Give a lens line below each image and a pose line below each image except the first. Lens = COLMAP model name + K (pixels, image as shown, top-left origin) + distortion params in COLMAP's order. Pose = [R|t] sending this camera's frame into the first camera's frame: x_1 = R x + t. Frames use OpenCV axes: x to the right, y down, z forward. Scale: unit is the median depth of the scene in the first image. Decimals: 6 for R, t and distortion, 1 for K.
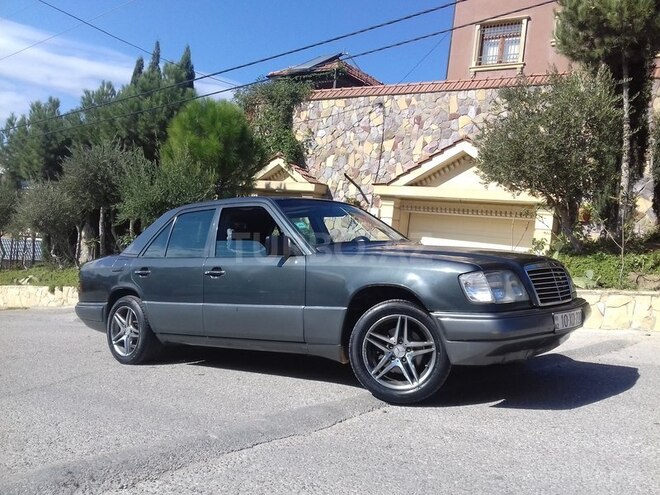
lens RADIAL K [[607.7, 0, 341.2], [0, 607.7, 248.8], [0, 0, 1]] dist [0.093809, -0.218807]
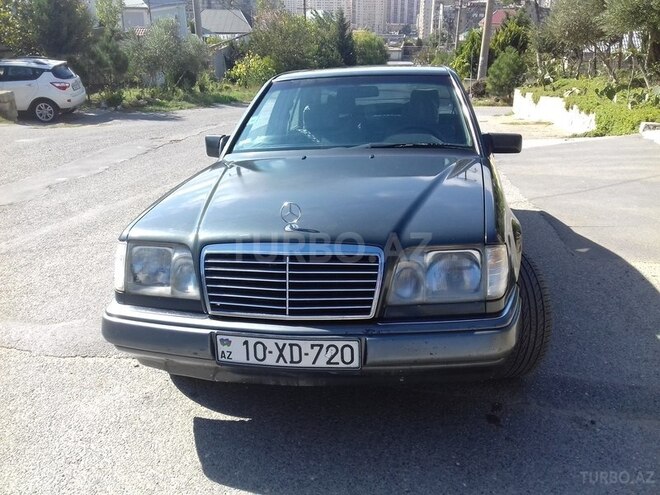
lens RADIAL K [[607.7, 0, 341.2], [0, 607.7, 248.8], [0, 0, 1]] dist [0.093809, -0.218807]
pose [[0.487912, 0.250369, -0.836216, 0.179612], [0.044323, 0.949641, 0.310190, -0.030844], [0.871767, -0.188409, 0.452244, 0.173811]]
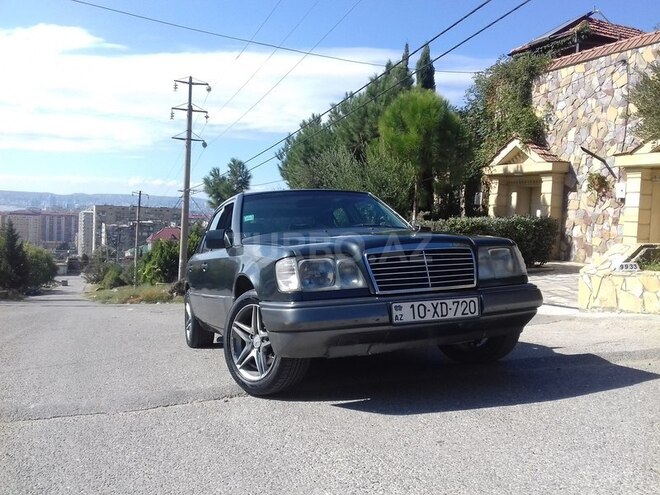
lens RADIAL K [[607.7, 0, 341.2], [0, 607.7, 248.8], [0, 0, 1]] dist [0.093809, -0.218807]
pose [[0.857671, -0.043570, -0.512350, 0.148113], [0.051342, 0.998681, 0.001018, 0.005183], [0.511630, -0.027178, 0.858776, 0.047373]]
